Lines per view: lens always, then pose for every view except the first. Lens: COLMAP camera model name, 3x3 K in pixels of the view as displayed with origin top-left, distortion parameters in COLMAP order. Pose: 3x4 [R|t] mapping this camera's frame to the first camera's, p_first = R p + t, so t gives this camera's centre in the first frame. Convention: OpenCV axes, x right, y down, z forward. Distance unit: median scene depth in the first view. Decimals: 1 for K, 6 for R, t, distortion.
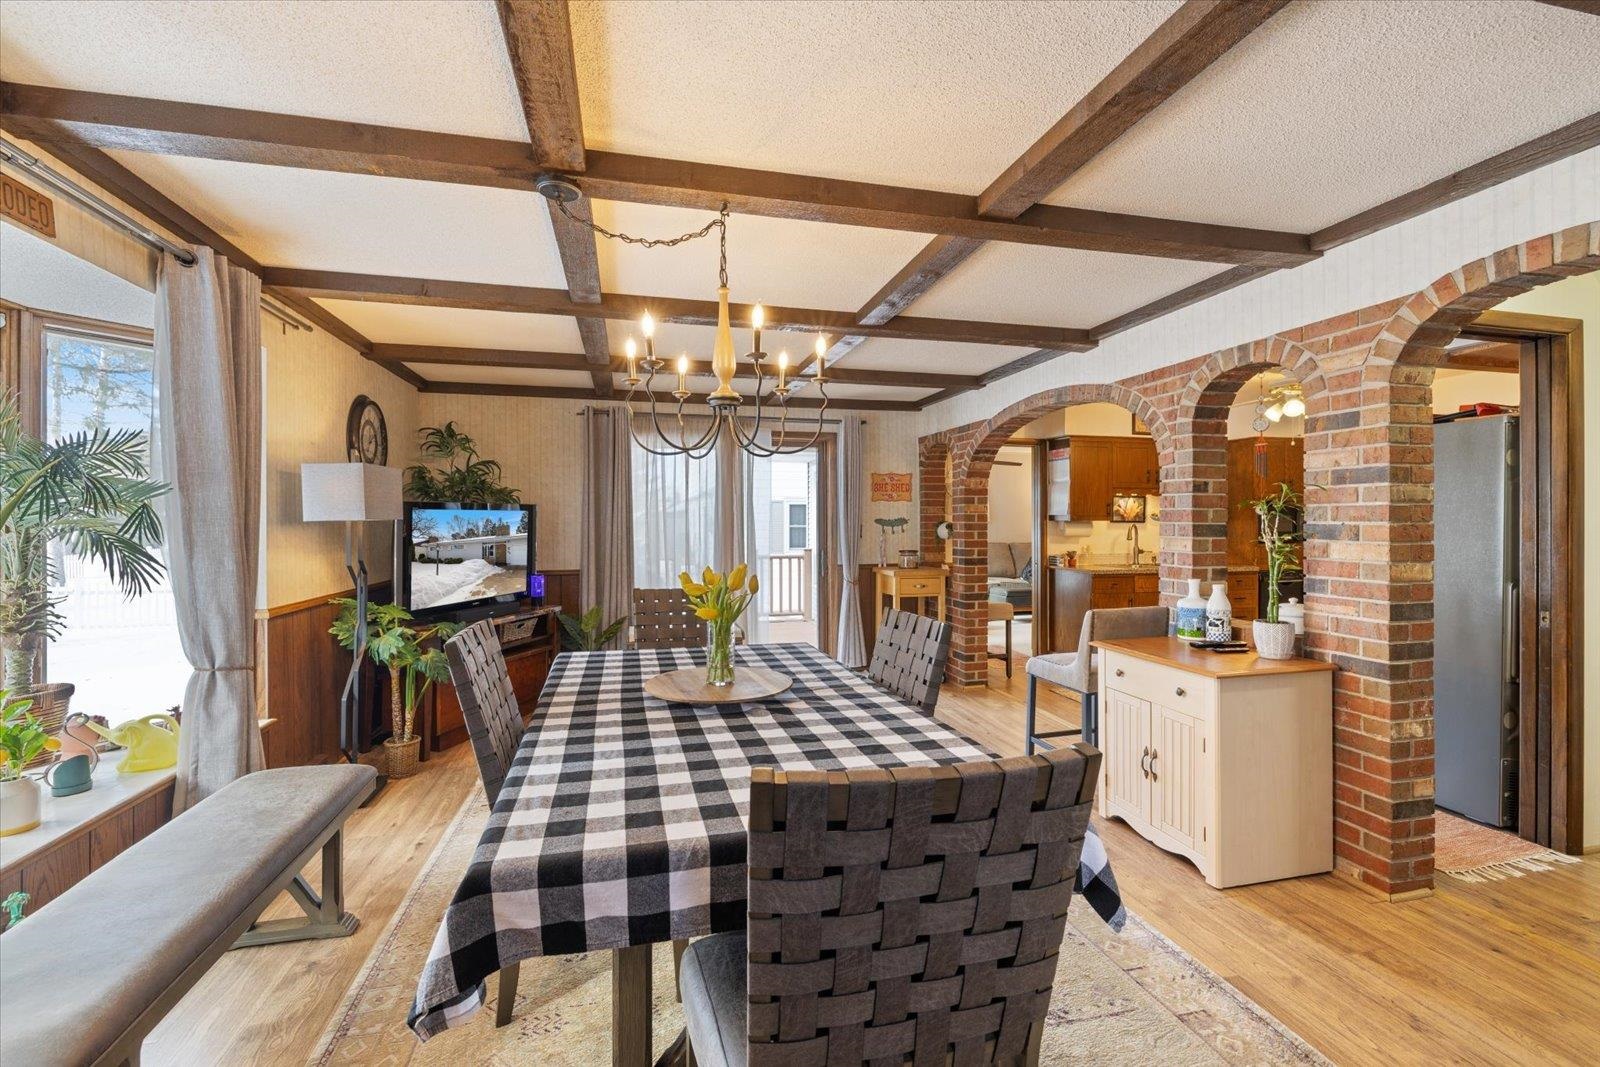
lens RADIAL K [[677.8, 0, 789.7], [0, 677.8, 522.1], [0, 0, 1]] dist [0.000953, 0.000371]
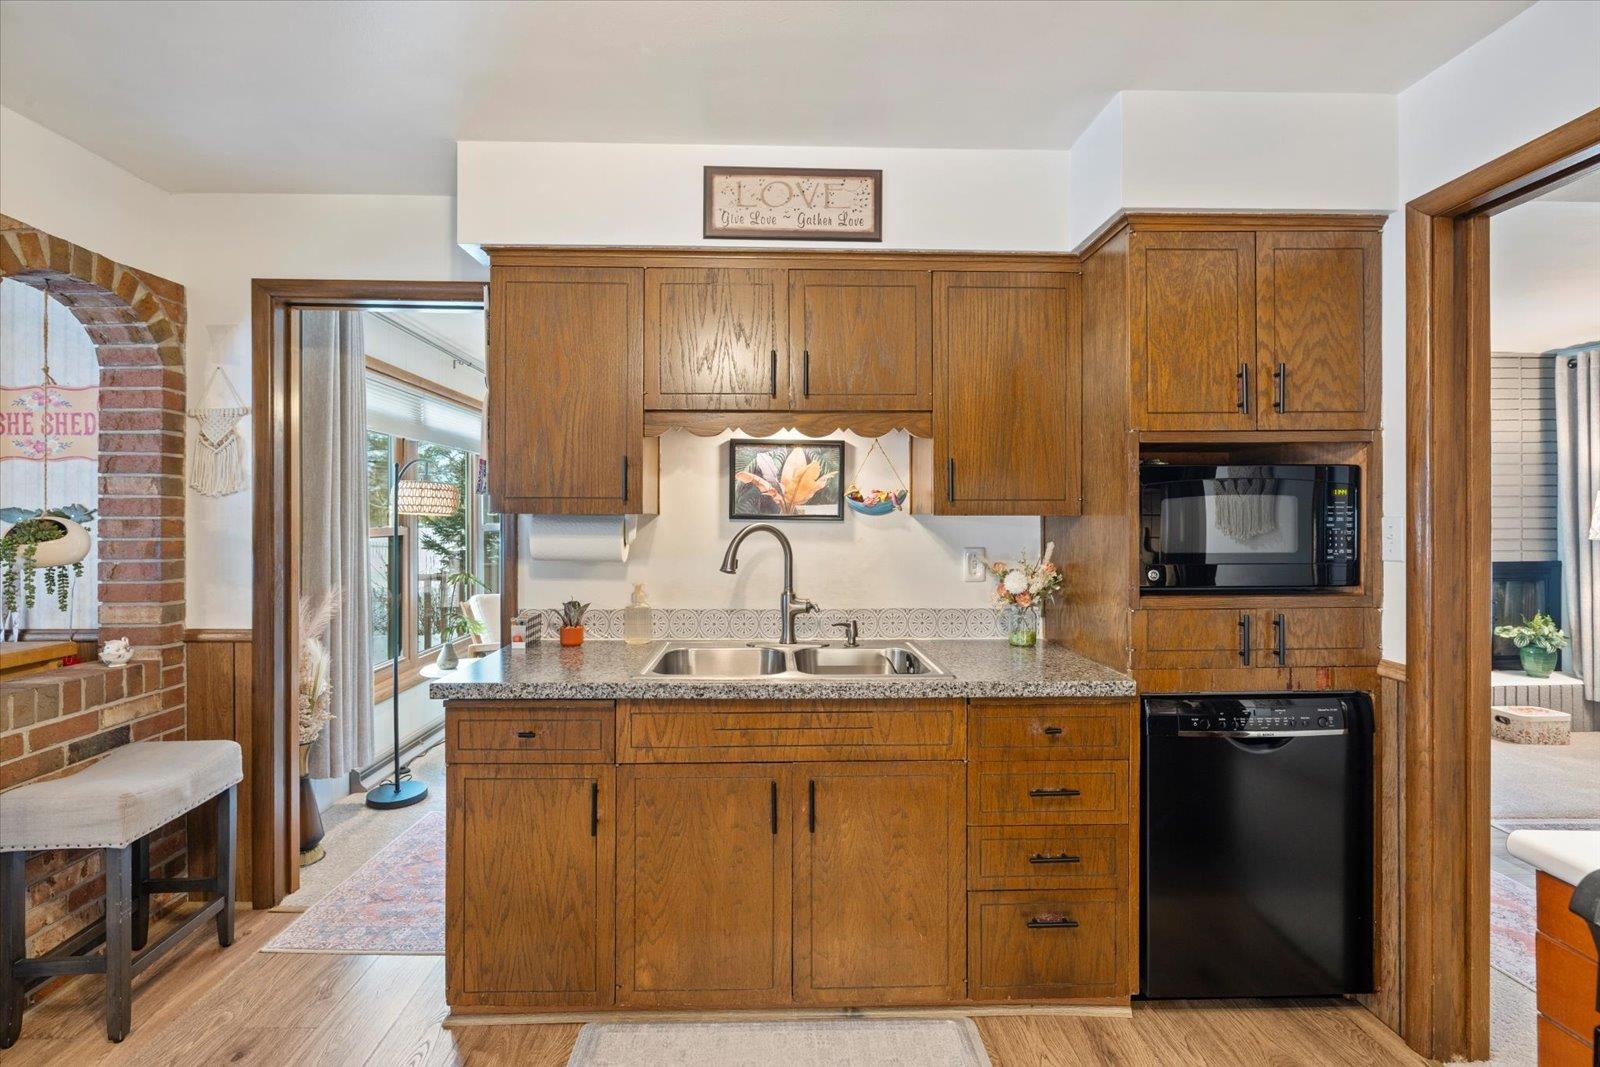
lens RADIAL K [[670.4, 0, 791.7], [0, 670.4, 513.4], [0, 0, 1]] dist [-0.004544, 0.000038]
pose [[0.979808, -0.000964, -0.199937, 1.416298], [-0.001195, 0.999942, -0.010679, 0.003086], [0.199935, 0.010702, 0.979751, 1.645994]]
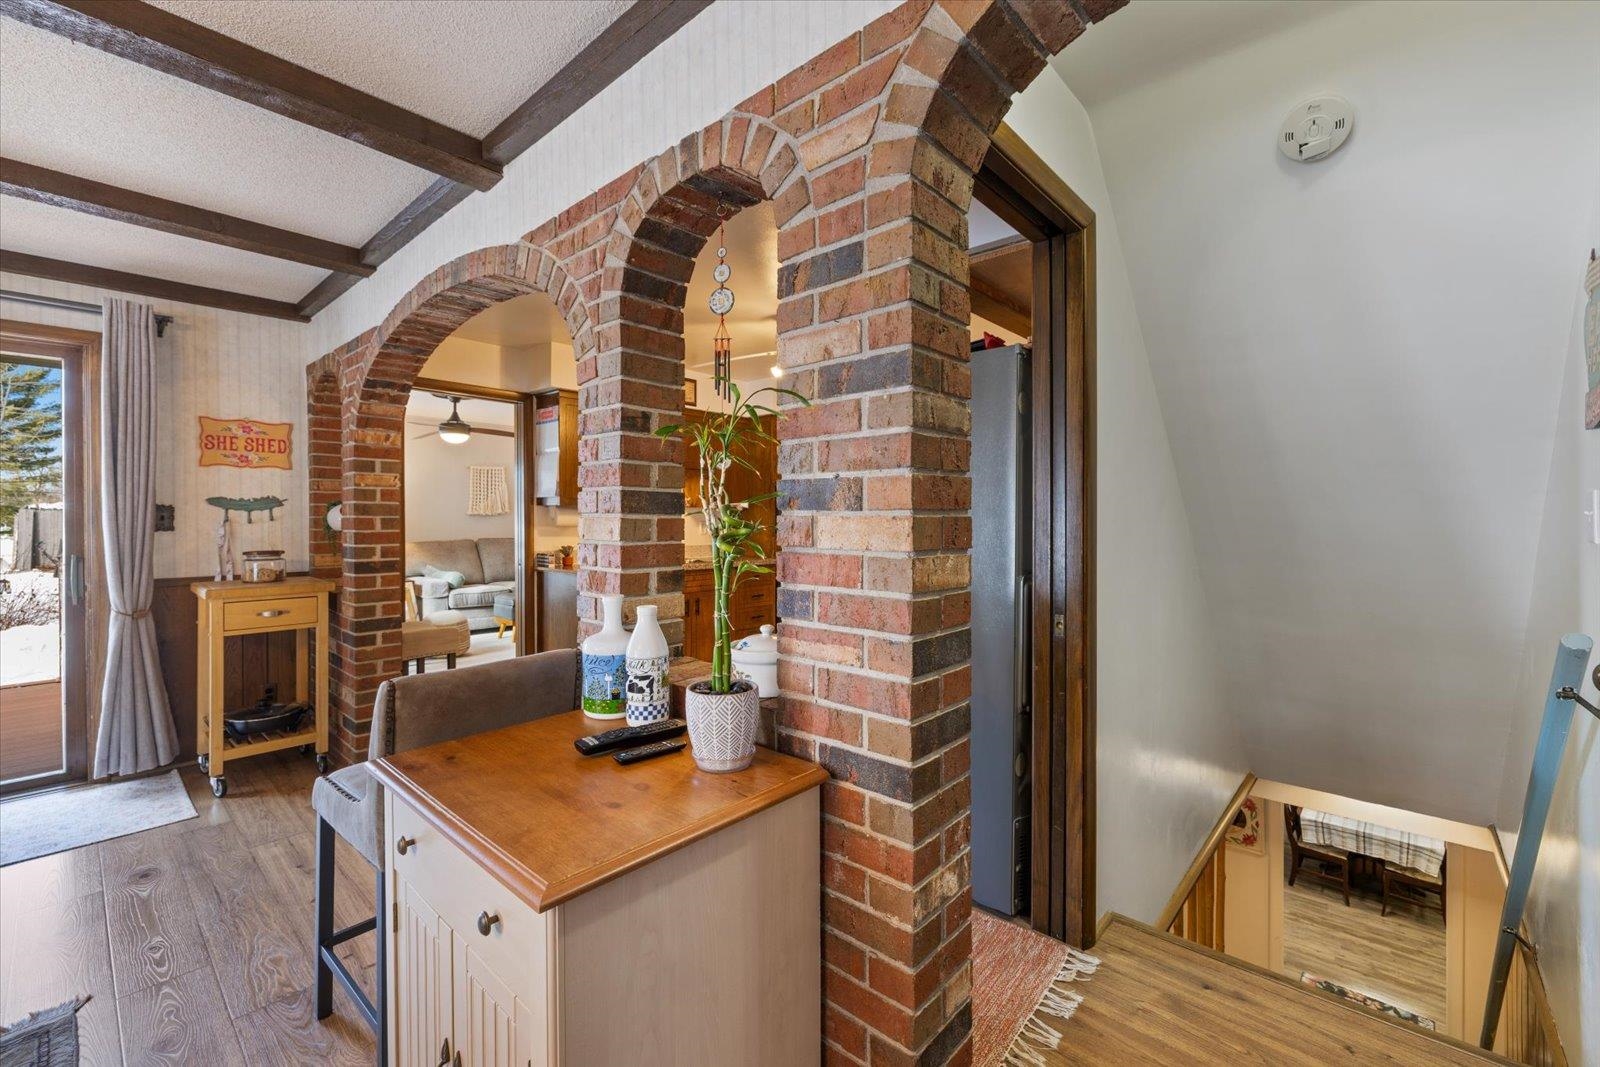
lens RADIAL K [[670.4, 0, 791.7], [0, 670.4, 513.4], [0, 0, 1]] dist [-0.004544, 0.000038]
pose [[0.828509, 0.005000, 0.559954, 0.493741], [0.000077, 0.999959, -0.009044, 0.031623], [-0.559976, 0.007536, 0.828474, 0.589193]]
